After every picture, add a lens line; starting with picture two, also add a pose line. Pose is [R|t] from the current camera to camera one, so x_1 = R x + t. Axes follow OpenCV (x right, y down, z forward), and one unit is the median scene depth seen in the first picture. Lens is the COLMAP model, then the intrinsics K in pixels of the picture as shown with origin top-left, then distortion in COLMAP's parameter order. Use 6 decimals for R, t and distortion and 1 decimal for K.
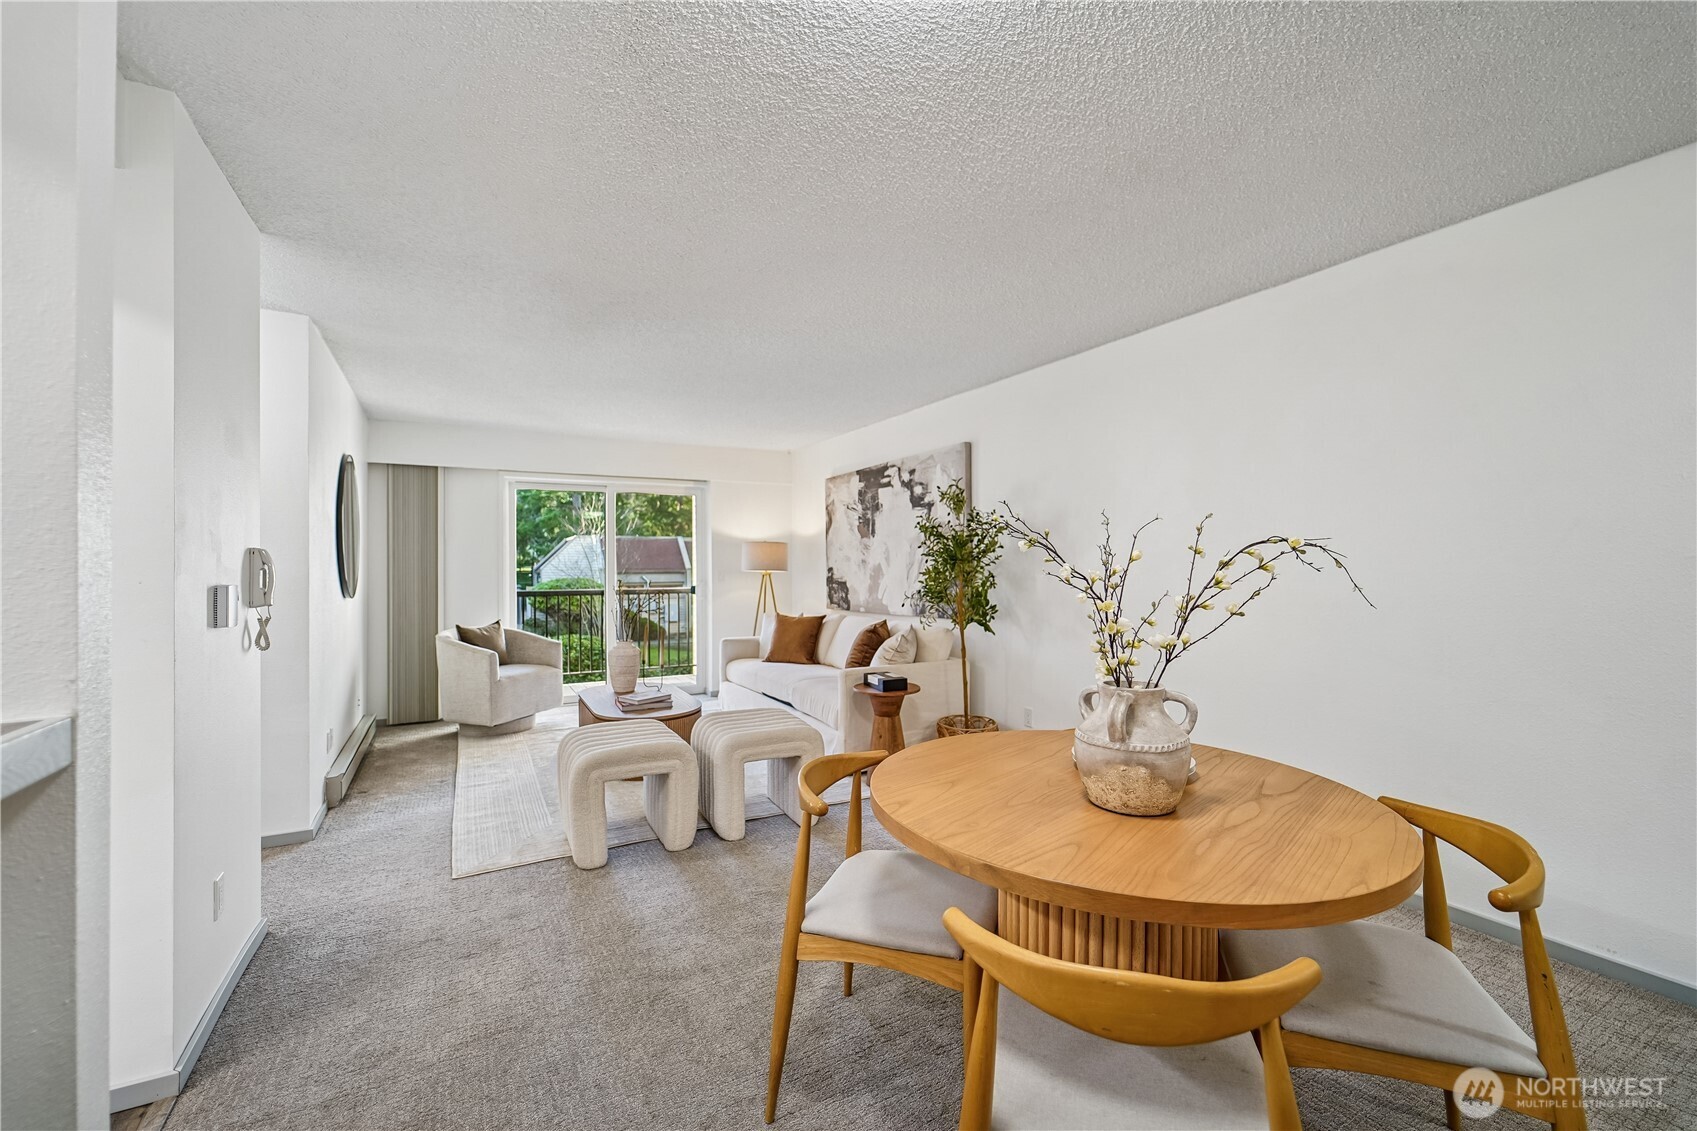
lens RADIAL K [[704.4, 0, 851.2], [0, 704.4, 565.6], [0, 0, 1]] dist [-0.020458, -0.000250]
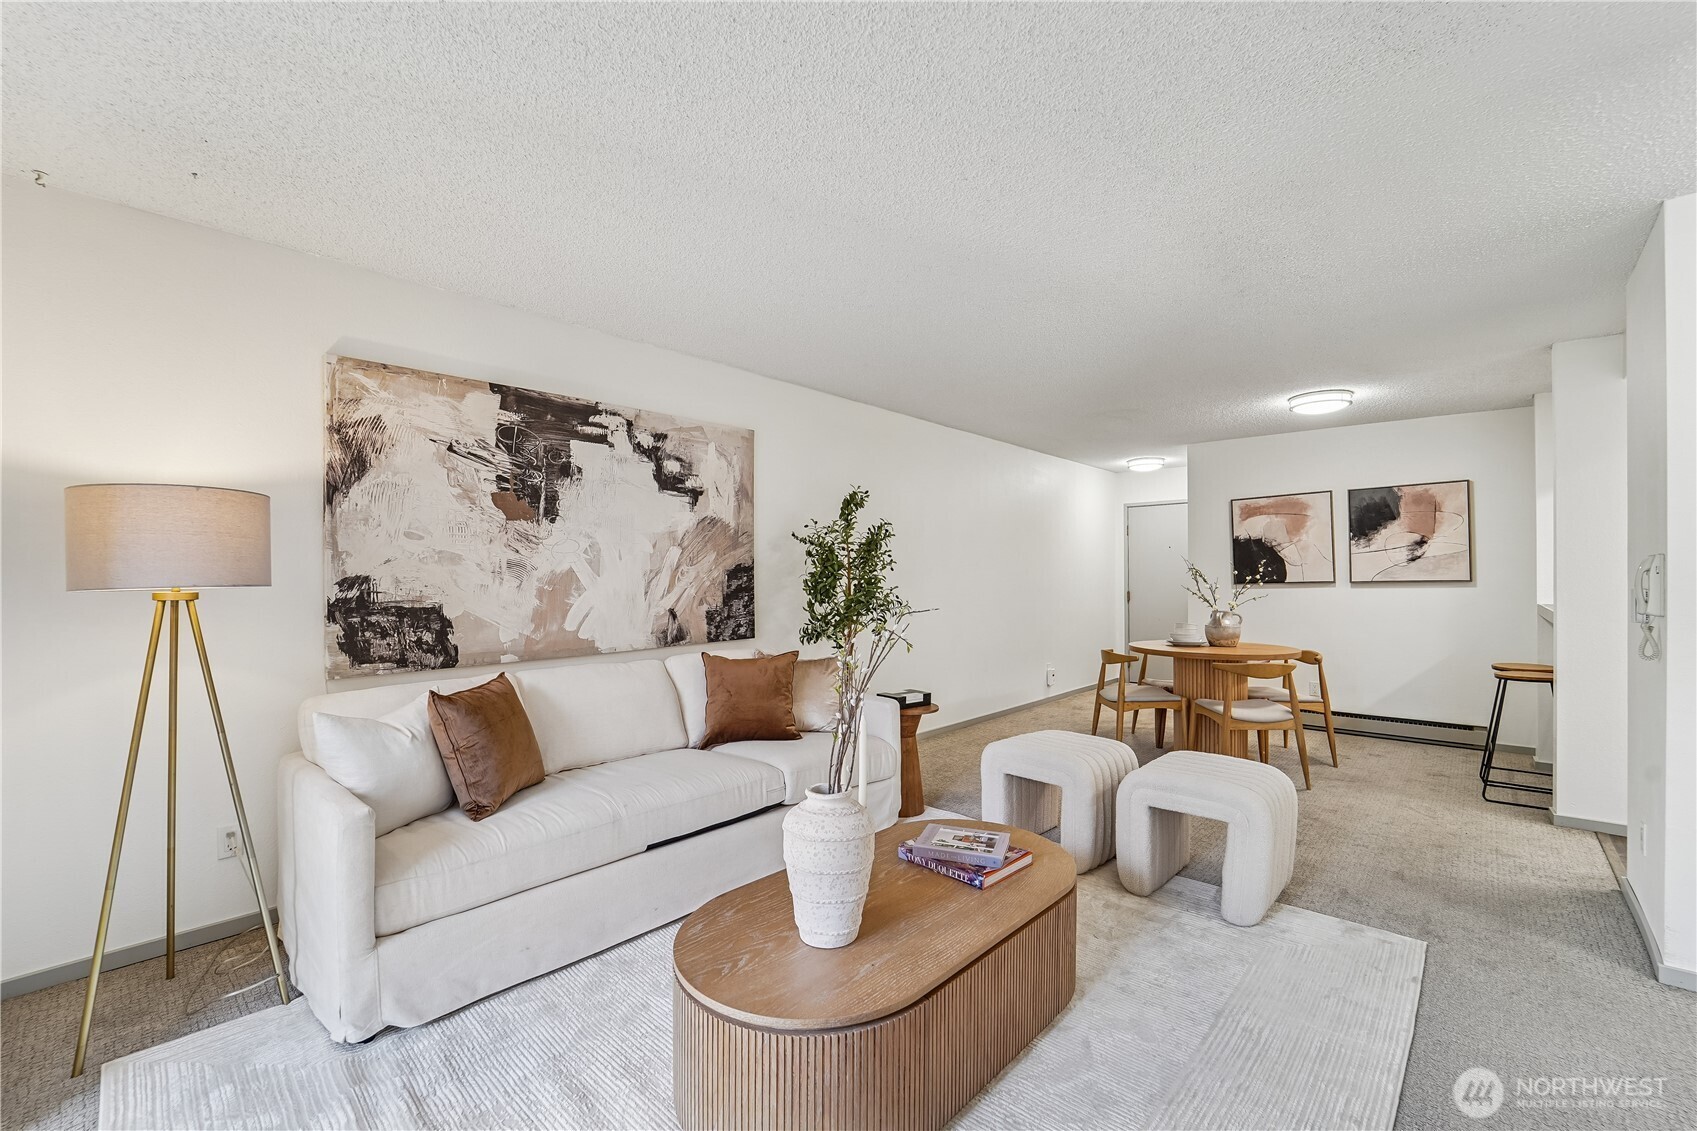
lens RADIAL K [[701.4, 0, 848.7], [0, 701.4, 574.8], [0, 0, 1]] dist [-0.022242, -0.000101]
pose [[-0.311515, 0.001563, 0.950240, -0.565921], [-0.003867, 0.999988, -0.002912, 0.001959], [-0.950233, -0.004581, -0.311505, 0.952140]]
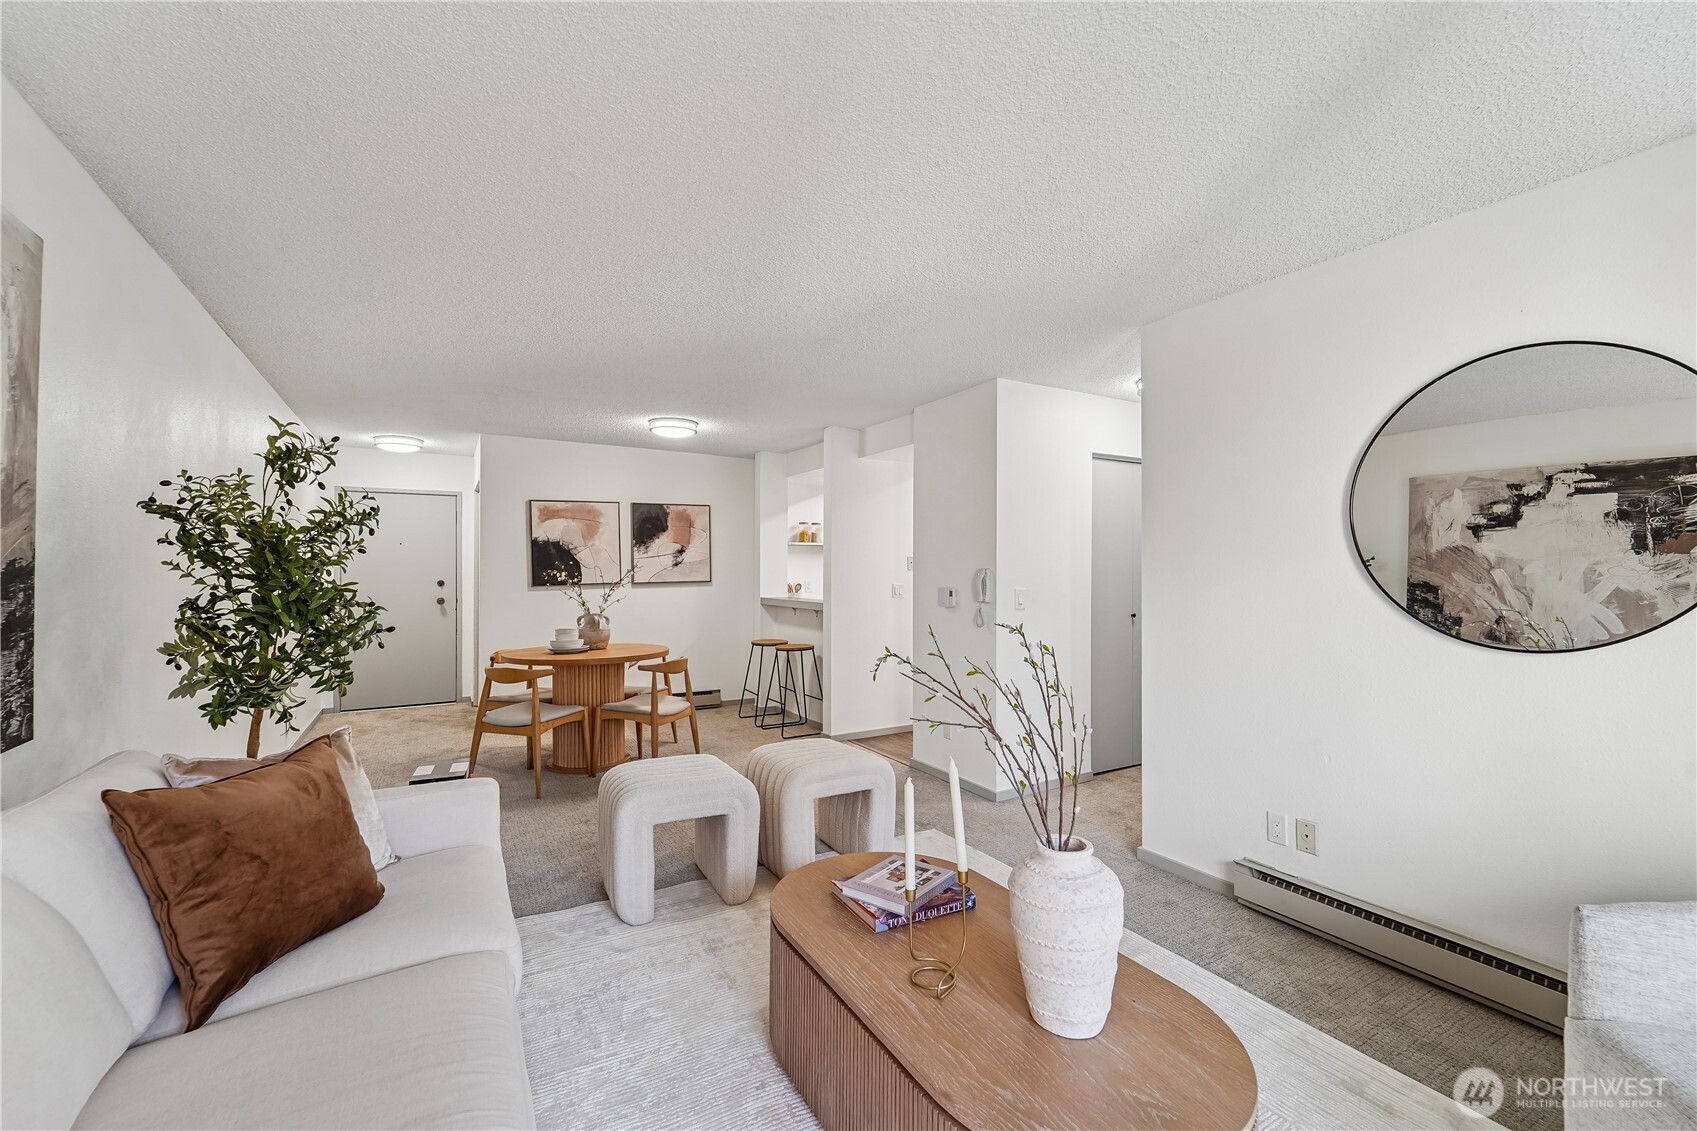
lens RADIAL K [[701.7, 0, 852.0], [0, 701.7, 569.1], [0, 0, 1]] dist [-0.000646, -0.000716]
pose [[-0.999827, -0.002239, -0.018460, -0.199313], [-0.002039, 0.999939, -0.010842, -0.004395], [0.018483, -0.010803, -0.999771, 1.120327]]
